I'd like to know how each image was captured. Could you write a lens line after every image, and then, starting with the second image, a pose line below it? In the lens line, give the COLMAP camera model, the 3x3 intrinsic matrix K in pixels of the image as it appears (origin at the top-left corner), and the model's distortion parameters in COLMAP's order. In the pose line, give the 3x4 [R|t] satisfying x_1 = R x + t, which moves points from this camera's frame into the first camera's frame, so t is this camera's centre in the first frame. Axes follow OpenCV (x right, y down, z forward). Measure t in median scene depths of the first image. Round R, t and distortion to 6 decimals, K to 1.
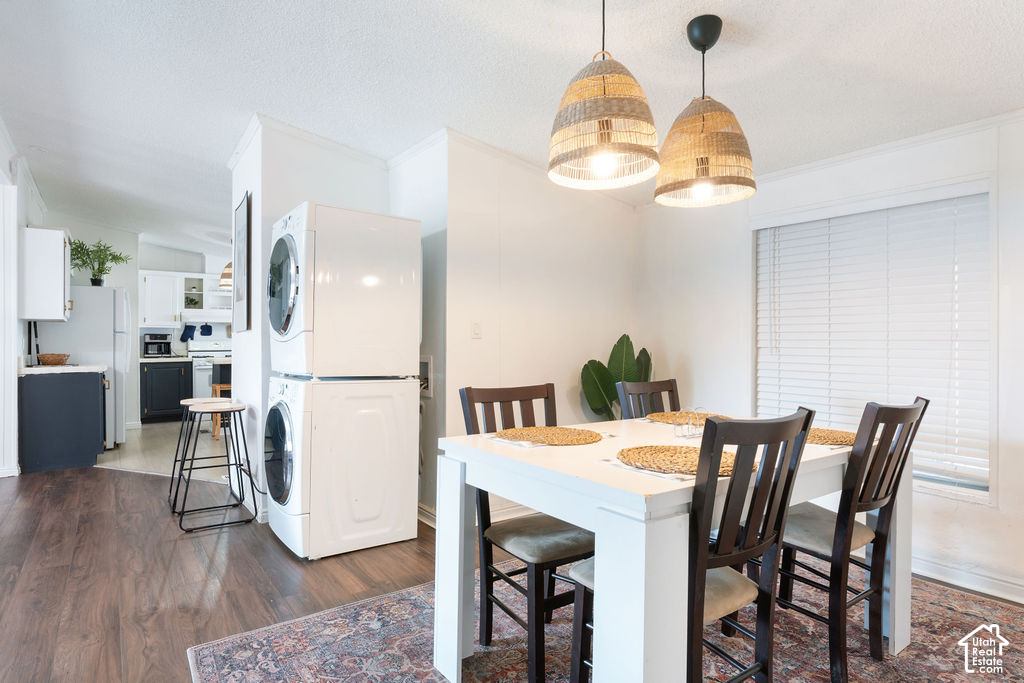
lens RADIAL K [[579.9, 0, 514.1], [0, 579.9, 339.2], [0, 0, 1]] dist [0.001773, 0.000177]
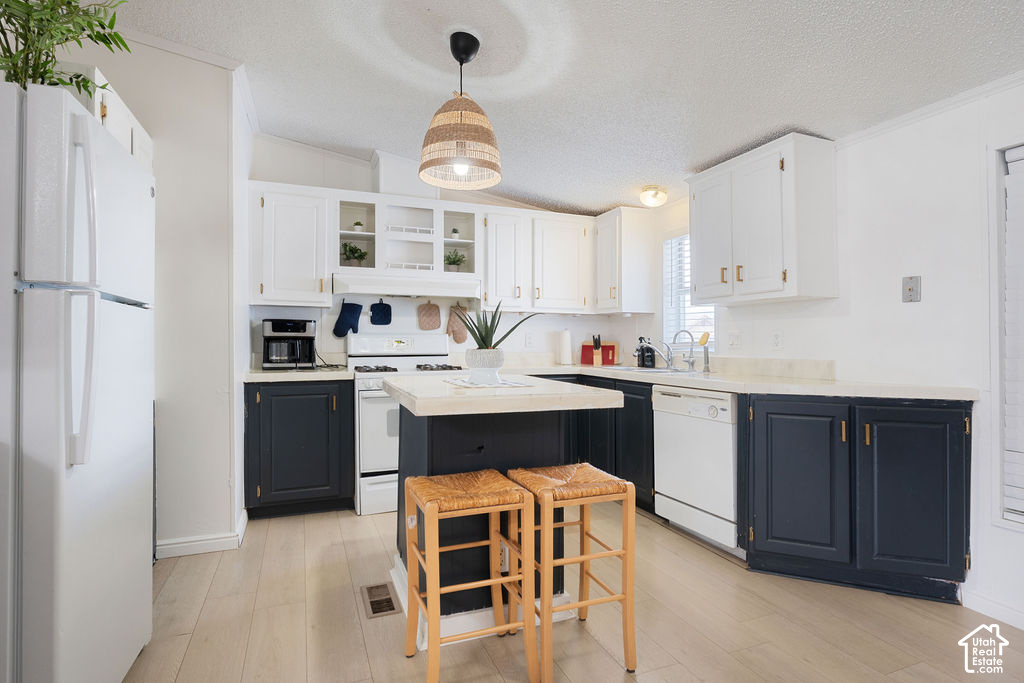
lens RADIAL K [[540.7, 0, 515.5], [0, 540.7, 341.7], [0, 0, 1]] dist [-0.000715, 0.000062]
pose [[0.973630, -0.002631, -0.228120, -0.327067], [0.003012, 0.999995, 0.001325, 0.008835], [0.228115, -0.001977, 0.973632, 0.601417]]
